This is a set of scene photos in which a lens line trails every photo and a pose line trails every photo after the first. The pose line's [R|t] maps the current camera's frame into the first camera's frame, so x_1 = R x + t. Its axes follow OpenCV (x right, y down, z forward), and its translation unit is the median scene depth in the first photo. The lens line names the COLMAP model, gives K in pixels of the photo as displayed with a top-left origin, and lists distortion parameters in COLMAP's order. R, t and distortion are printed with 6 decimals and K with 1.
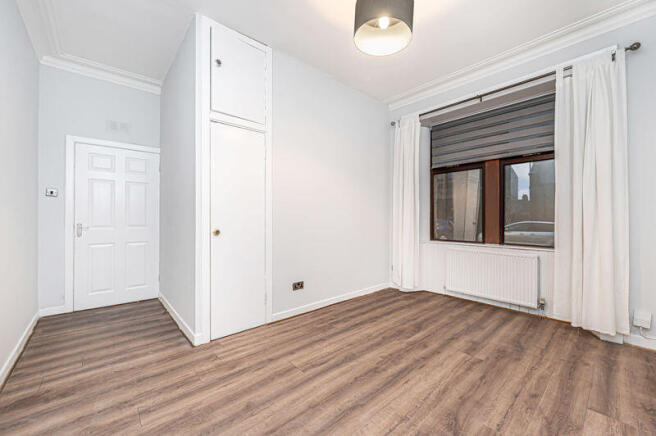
lens RADIAL K [[267.1, 0, 325.0], [0, 267.1, 217.6], [0, 0, 1]] dist [-0.001120, -0.000059]
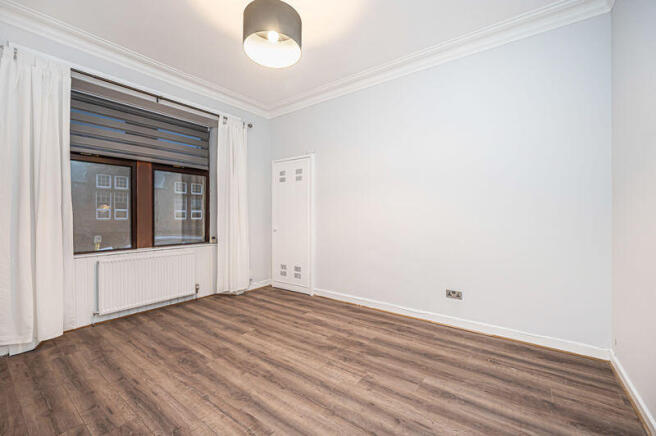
lens RADIAL K [[267.1, 0, 326.9], [0, 267.1, 218.4], [0, 0, 1]] dist [-0.001120, -0.000059]
pose [[-0.208385, -0.007390, 0.978019, -0.632481], [0.004123, 0.999956, 0.008434, -0.020556], [-0.978038, 0.005790, -0.208345, 0.757294]]
